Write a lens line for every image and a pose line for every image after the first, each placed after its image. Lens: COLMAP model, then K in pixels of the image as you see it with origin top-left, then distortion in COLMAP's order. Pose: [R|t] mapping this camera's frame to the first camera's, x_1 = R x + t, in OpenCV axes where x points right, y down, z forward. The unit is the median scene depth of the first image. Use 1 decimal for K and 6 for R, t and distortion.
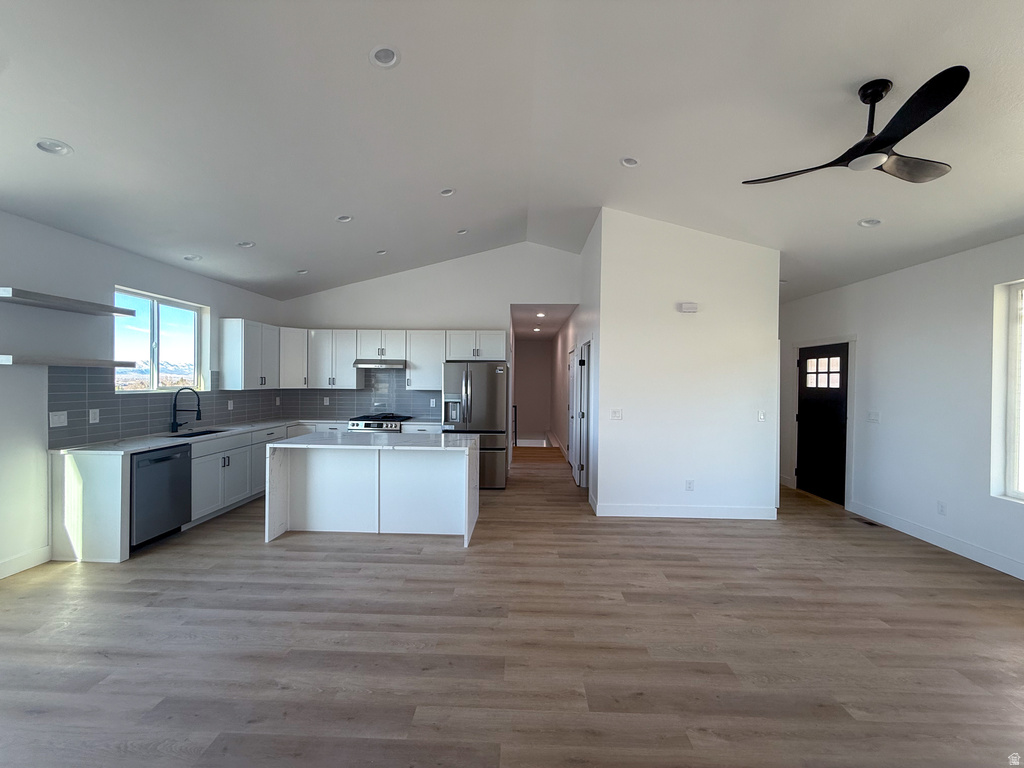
lens RADIAL K [[412.3, 0, 510.8], [0, 412.3, 384.8], [0, 0, 1]] dist [-0.002570, 0.000945]
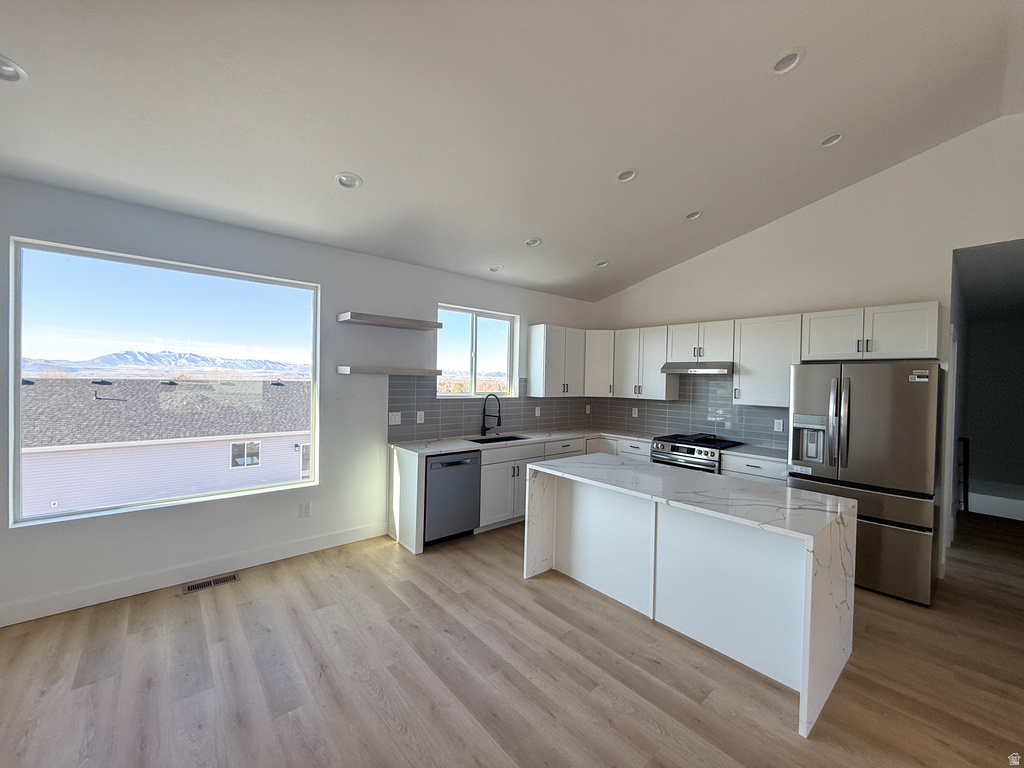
lens RADIAL K [[412.3, 0, 505.3], [0, 412.3, 384.3], [0, 0, 1]] dist [-0.002570, 0.000945]
pose [[0.671357, 0.012411, -0.741030, 0.009758], [-0.021902, 0.999755, -0.003099, -0.015191], [0.740811, 0.018311, 0.671464, 0.323737]]
